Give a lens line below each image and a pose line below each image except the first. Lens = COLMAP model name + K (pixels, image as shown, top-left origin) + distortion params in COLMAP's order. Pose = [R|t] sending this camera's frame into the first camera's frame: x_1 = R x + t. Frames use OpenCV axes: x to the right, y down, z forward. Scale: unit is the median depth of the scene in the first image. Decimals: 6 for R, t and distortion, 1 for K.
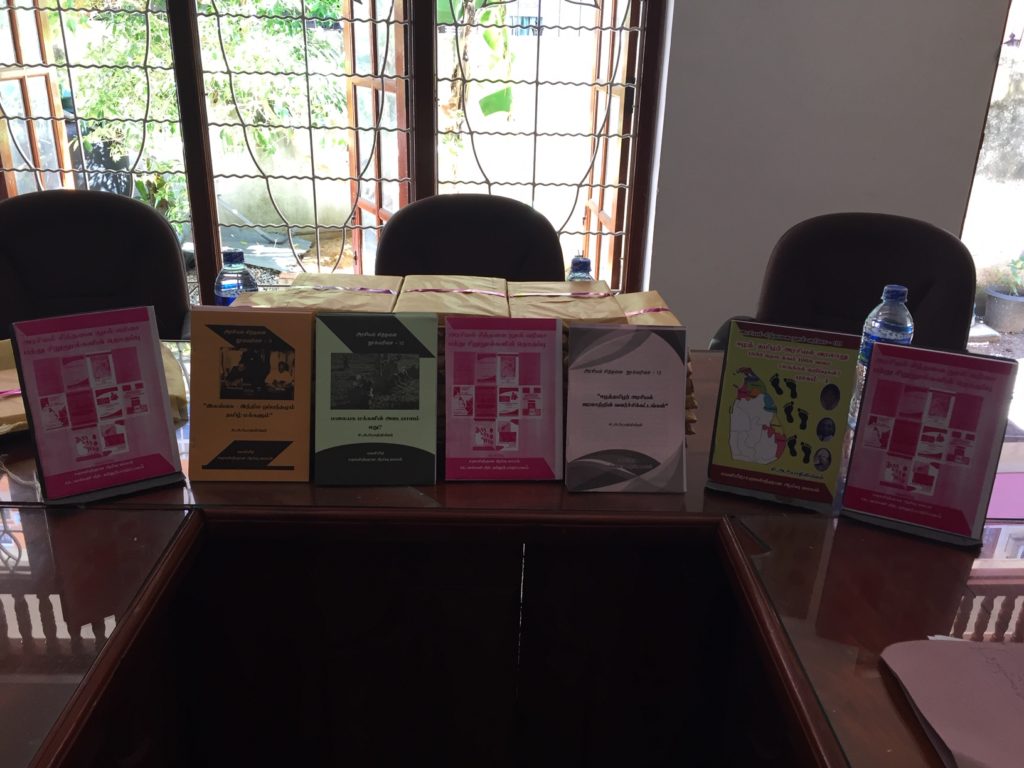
lens RADIAL K [[883.0, 0, 513.3], [0, 883.0, 385.1], [0, 0, 1]] dist [0.049509, -0.055021]
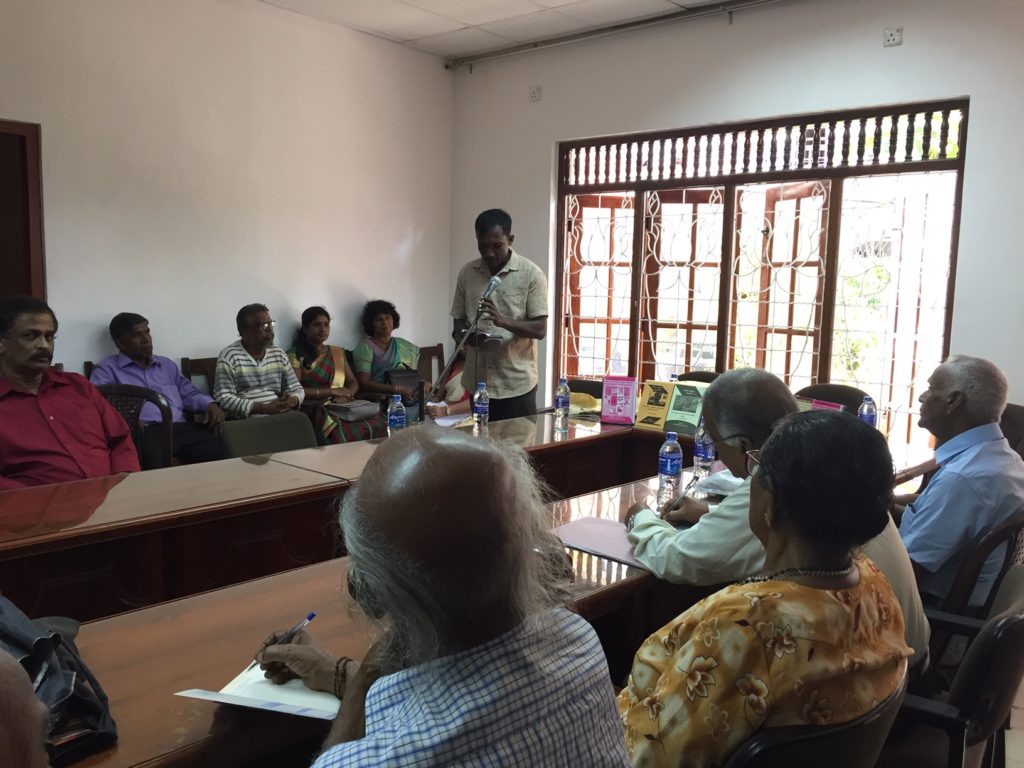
lens RADIAL K [[883.0, 0, 512.5], [0, 883.0, 398.5], [0, 0, 1]] dist [0.049509, -0.055021]
pose [[0.717488, 0.074060, -0.692623, 1.758126], [-0.256427, 0.952587, -0.163776, 0.719018], [0.647654, 0.295115, 0.702461, -1.881371]]
